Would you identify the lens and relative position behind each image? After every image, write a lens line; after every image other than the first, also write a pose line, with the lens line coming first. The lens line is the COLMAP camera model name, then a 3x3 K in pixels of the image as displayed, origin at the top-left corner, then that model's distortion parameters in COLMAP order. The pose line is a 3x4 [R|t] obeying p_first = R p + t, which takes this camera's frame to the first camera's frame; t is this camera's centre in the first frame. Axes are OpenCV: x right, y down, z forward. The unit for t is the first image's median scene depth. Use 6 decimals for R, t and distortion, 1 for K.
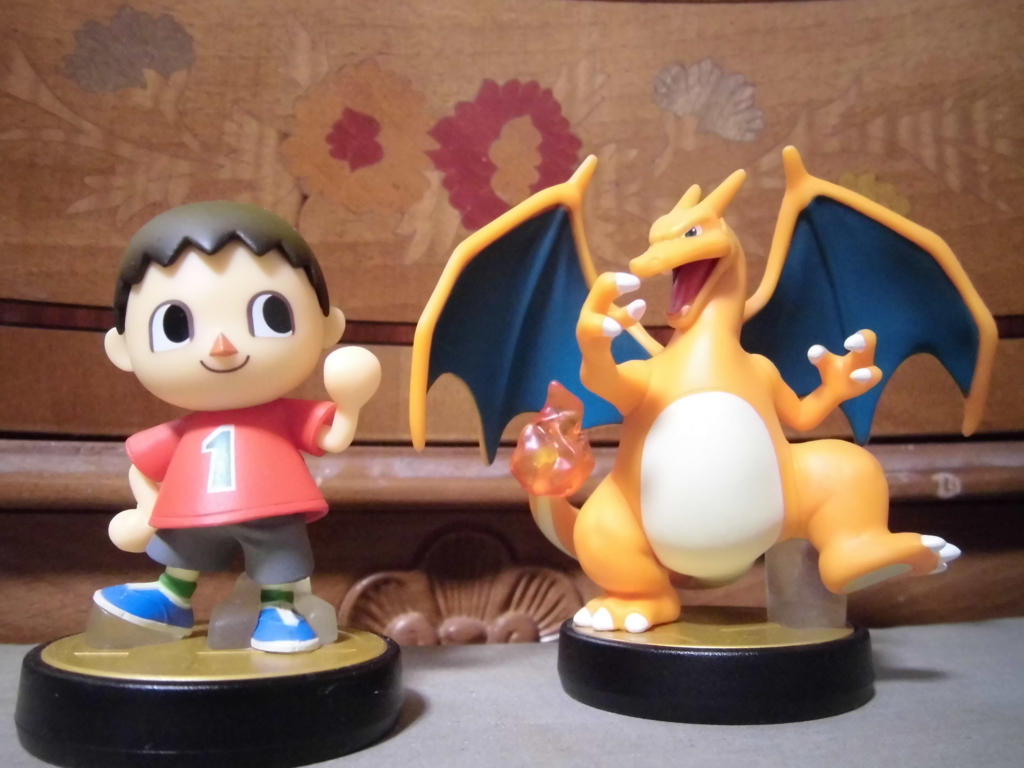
lens RADIAL K [[919.7, 0, 525.4], [0, 919.7, 366.3], [0, 0, 1]] dist [-0.111849, 0.062791]
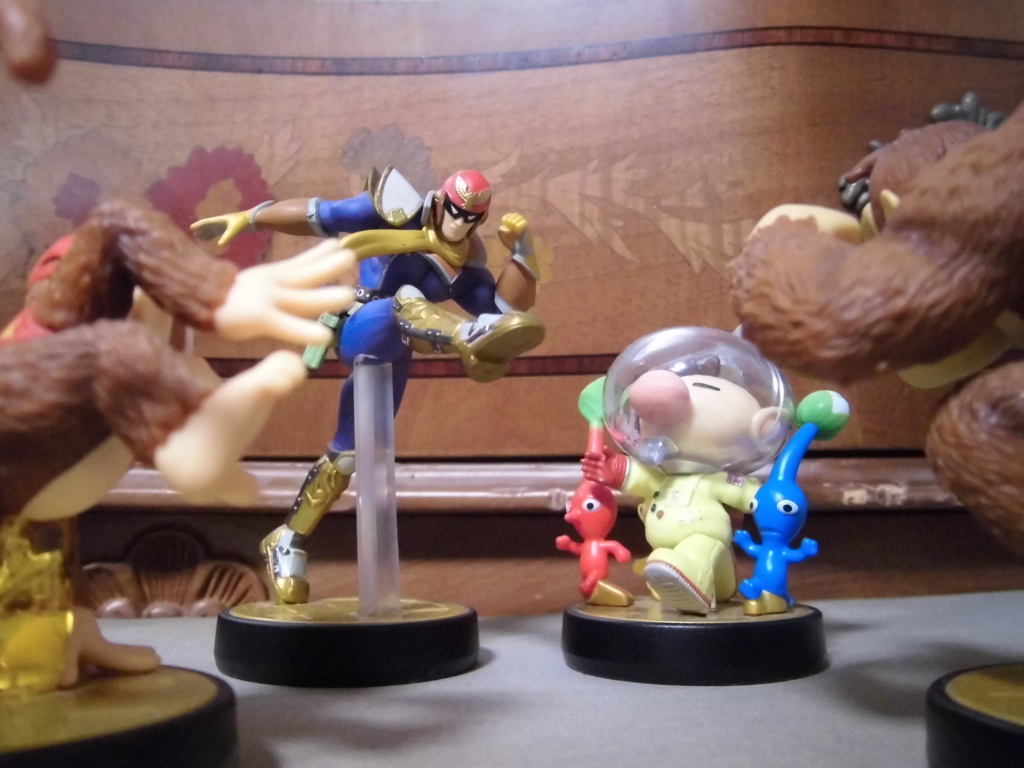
lens RADIAL K [[943.0, 0, 509.8], [0, 943.0, 392.7], [0, 0, 1]] dist [-0.042952, 0.000000]
pose [[0.999647, 0.009657, -0.024760, 0.407467], [-0.009135, 0.999735, 0.021107, -0.029465], [0.024958, -0.020874, 0.999471, -0.206114]]
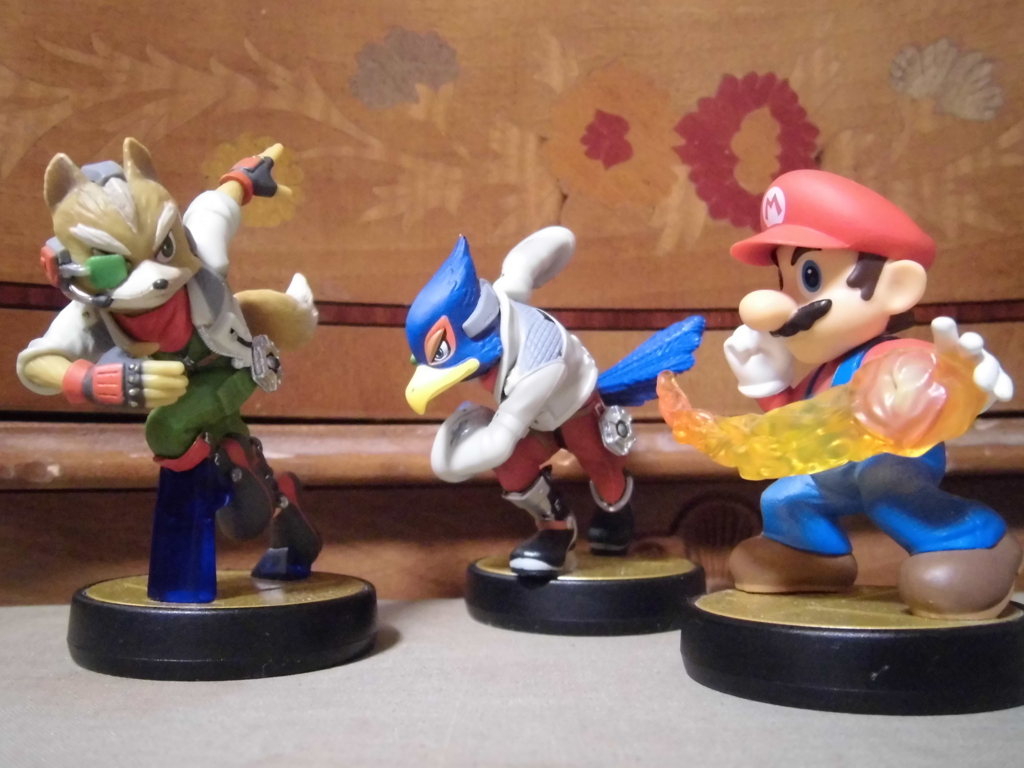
lens RADIAL K [[943.0, 0, 520.8], [0, 943.0, 385.0], [0, 0, 1]] dist [-0.042952, 0.000000]
pose [[0.989252, -0.018645, -0.145025, -0.131323], [0.026698, 0.998196, 0.053783, -0.022472], [0.143761, -0.057077, 0.987965, -0.126045]]
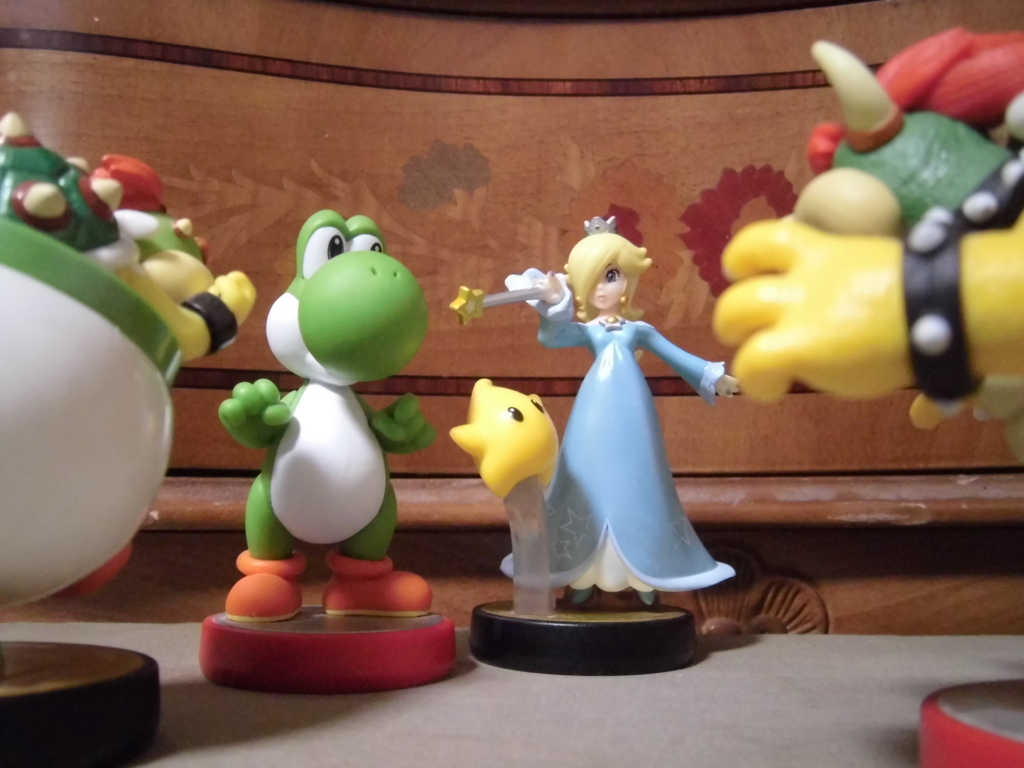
lens RADIAL K [[943.0, 0, 513.4], [0, 943.0, 390.8], [0, 0, 1]] dist [-0.042952, 0.000000]
pose [[0.961480, -0.033245, -0.272857, 0.015220], [0.036205, 0.999327, 0.005820, -0.043659], [0.272480, -0.015475, 0.962037, -0.268173]]
